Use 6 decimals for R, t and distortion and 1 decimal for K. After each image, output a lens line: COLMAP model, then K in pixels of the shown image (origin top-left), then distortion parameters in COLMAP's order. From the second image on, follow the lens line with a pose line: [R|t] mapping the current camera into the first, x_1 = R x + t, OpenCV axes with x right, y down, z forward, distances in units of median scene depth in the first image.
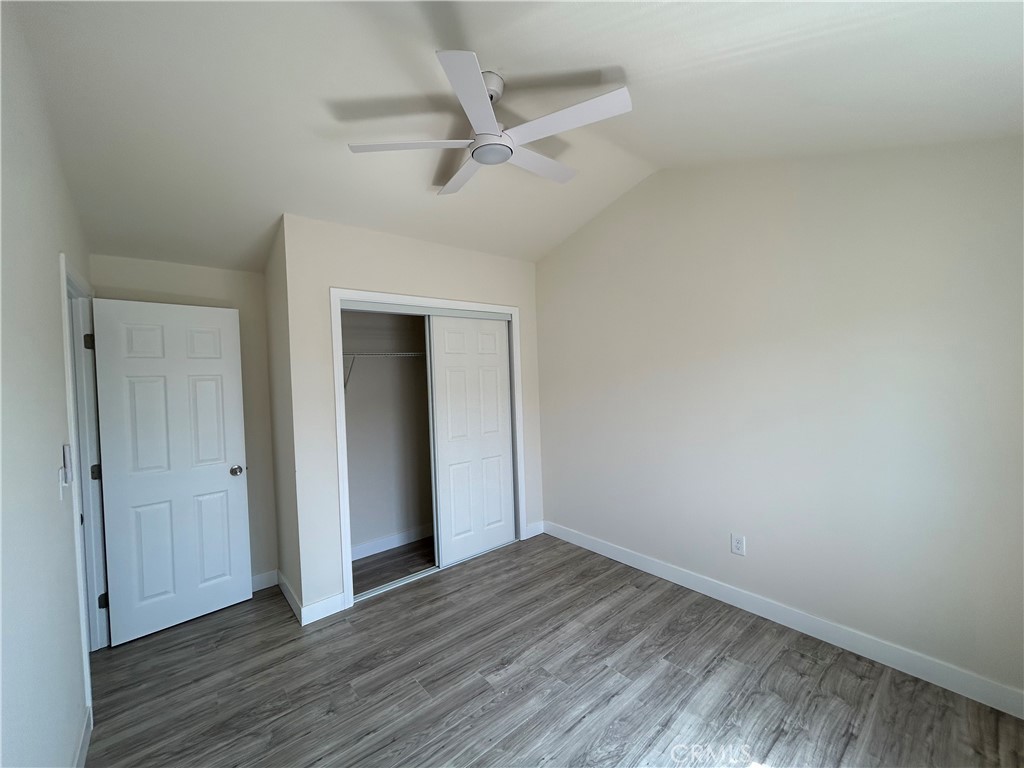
lens RADIAL K [[413.5, 0, 512.0], [0, 413.5, 384.0], [0, 0, 1]] dist [-0.001827, 0.000500]
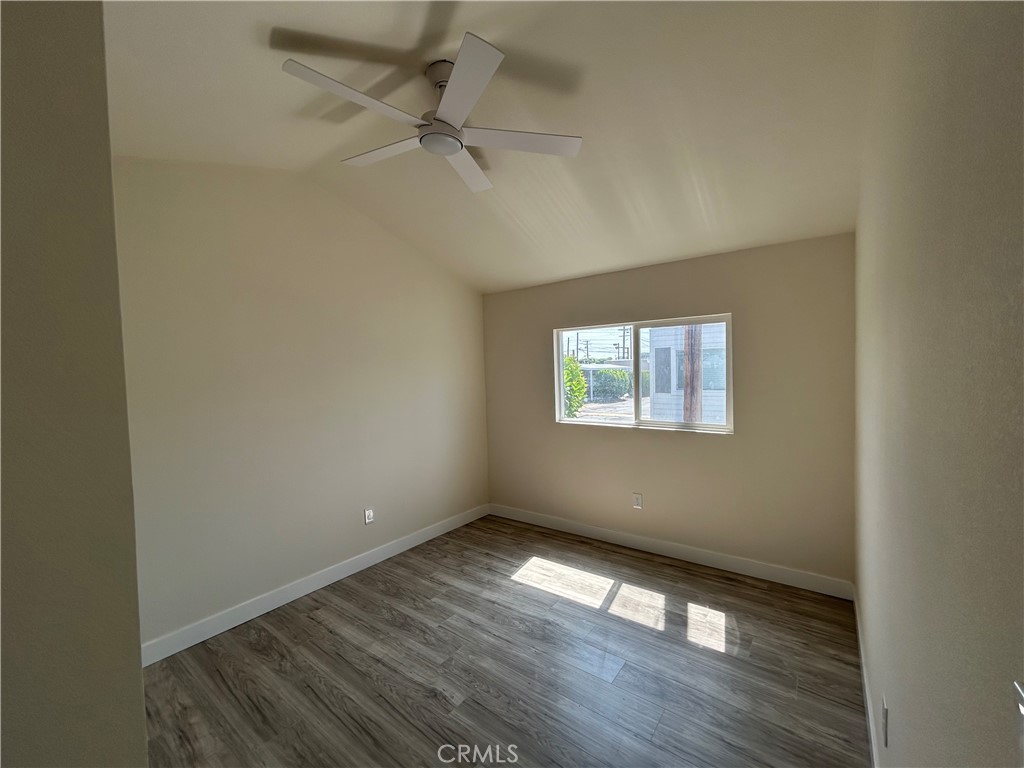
lens RADIAL K [[413.5, 0, 512.0], [0, 413.5, 384.0], [0, 0, 1]] dist [-0.001827, 0.000500]
pose [[-0.221415, 0.006238, 0.975160, -0.911681], [0.053151, 0.998570, 0.005680, 0.001793], [-0.973730, 0.053089, -0.221430, 0.965639]]
